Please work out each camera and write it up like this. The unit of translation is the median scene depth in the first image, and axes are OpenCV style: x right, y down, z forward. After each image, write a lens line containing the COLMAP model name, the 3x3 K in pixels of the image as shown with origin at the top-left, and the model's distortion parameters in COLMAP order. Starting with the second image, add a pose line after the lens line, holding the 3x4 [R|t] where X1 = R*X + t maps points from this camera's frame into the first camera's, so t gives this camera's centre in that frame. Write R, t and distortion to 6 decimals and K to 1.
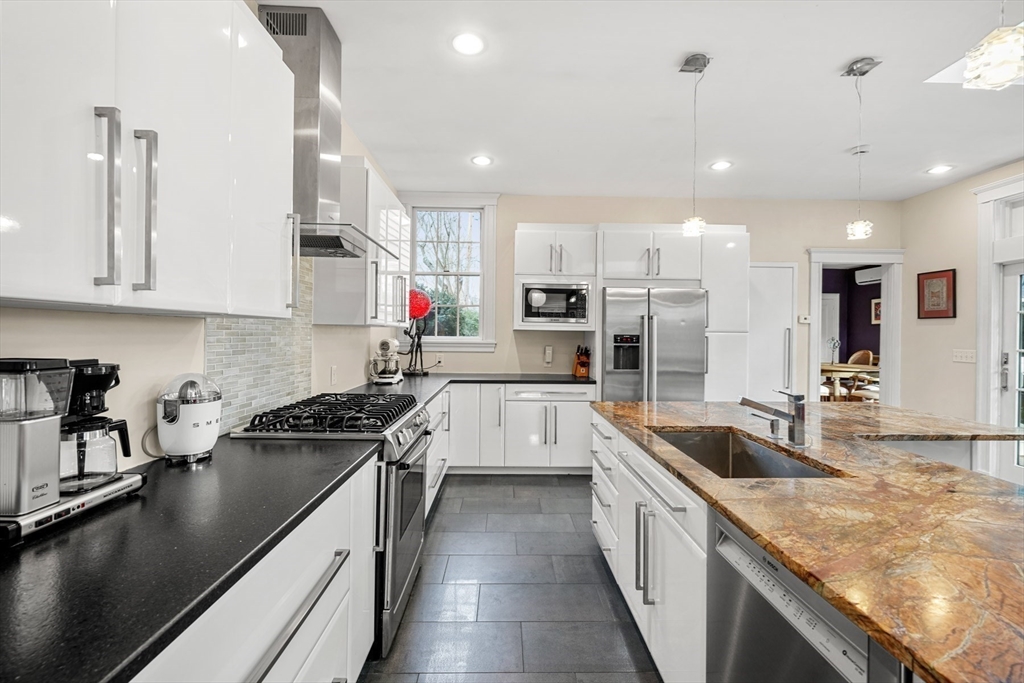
lens RADIAL K [[438.2, 0, 510.2], [0, 438.2, 330.9], [0, 0, 1]] dist [0.001257, 0.000402]
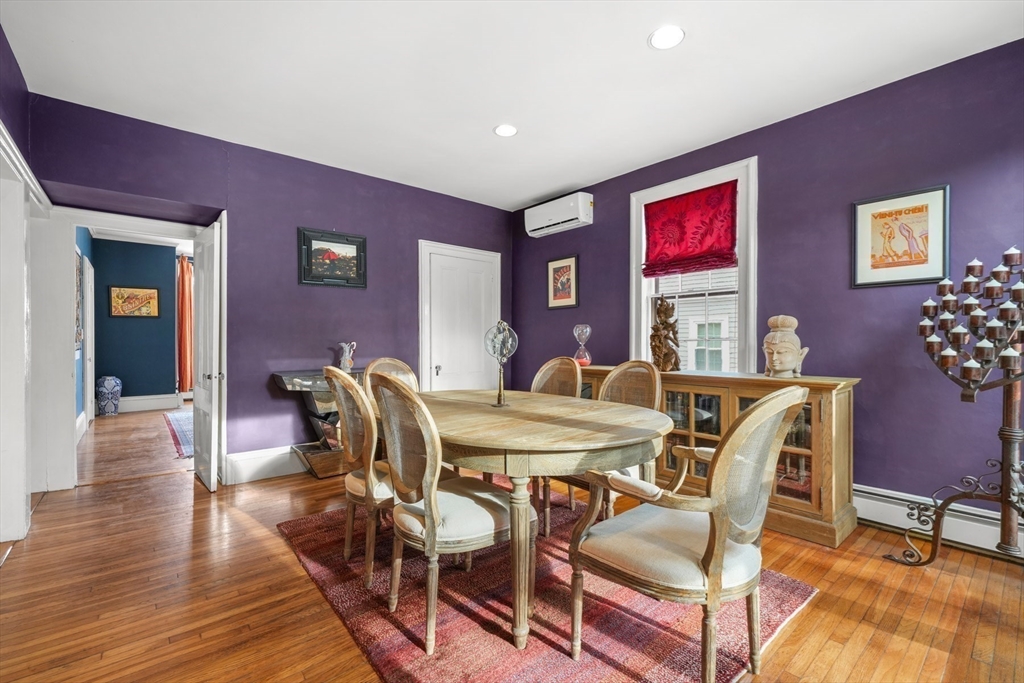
lens RADIAL K [[463.8, 0, 516.7], [0, 463.8, 348.0], [0, 0, 1]] dist [0.001726, -0.000676]
pose [[0.762612, -0.010206, 0.646776, 0.849354], [-0.000108, 0.999873, 0.015905, 0.052241], [-0.646856, -0.012200, 0.762514, 1.183925]]
